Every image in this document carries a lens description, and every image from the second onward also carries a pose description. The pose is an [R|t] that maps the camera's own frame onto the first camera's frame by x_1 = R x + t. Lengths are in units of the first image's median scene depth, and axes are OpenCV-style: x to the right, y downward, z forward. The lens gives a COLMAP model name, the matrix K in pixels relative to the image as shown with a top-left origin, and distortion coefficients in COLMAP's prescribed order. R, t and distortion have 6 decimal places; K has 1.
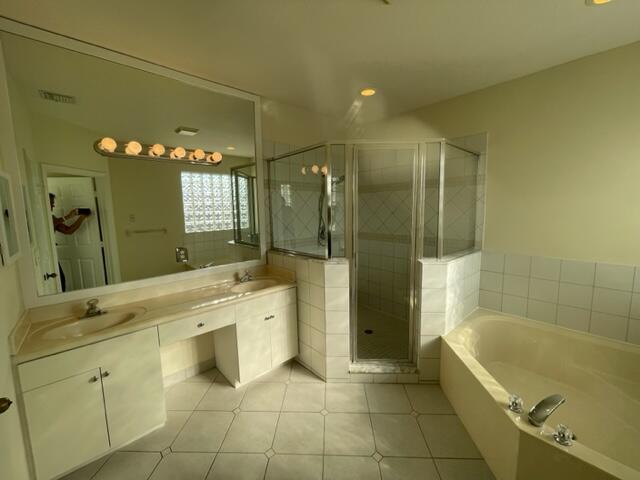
lens RADIAL K [[257.7, 0, 318.4], [0, 257.7, 236.4], [0, 0, 1]] dist [0.001429, -0.000473]
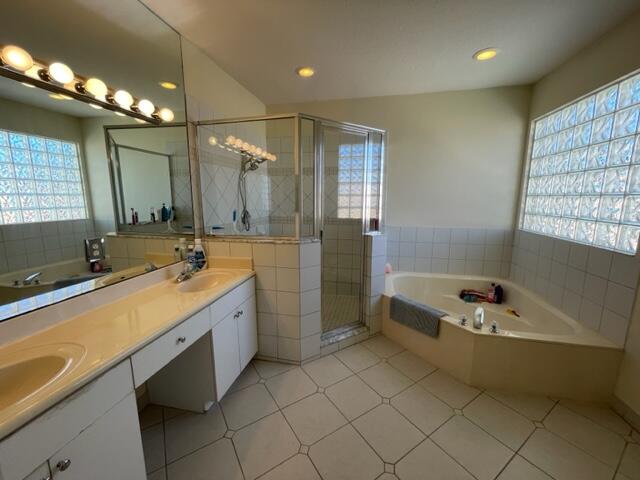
lens RADIAL K [[257.7, 0, 317.4], [0, 257.7, 240.7], [0, 0, 1]] dist [0.001429, -0.000473]
pose [[0.820729, -0.077534, 0.566033, -0.440105], [0.054602, 0.996858, 0.057377, 0.041470], [-0.568703, -0.016185, 0.822384, 0.169061]]
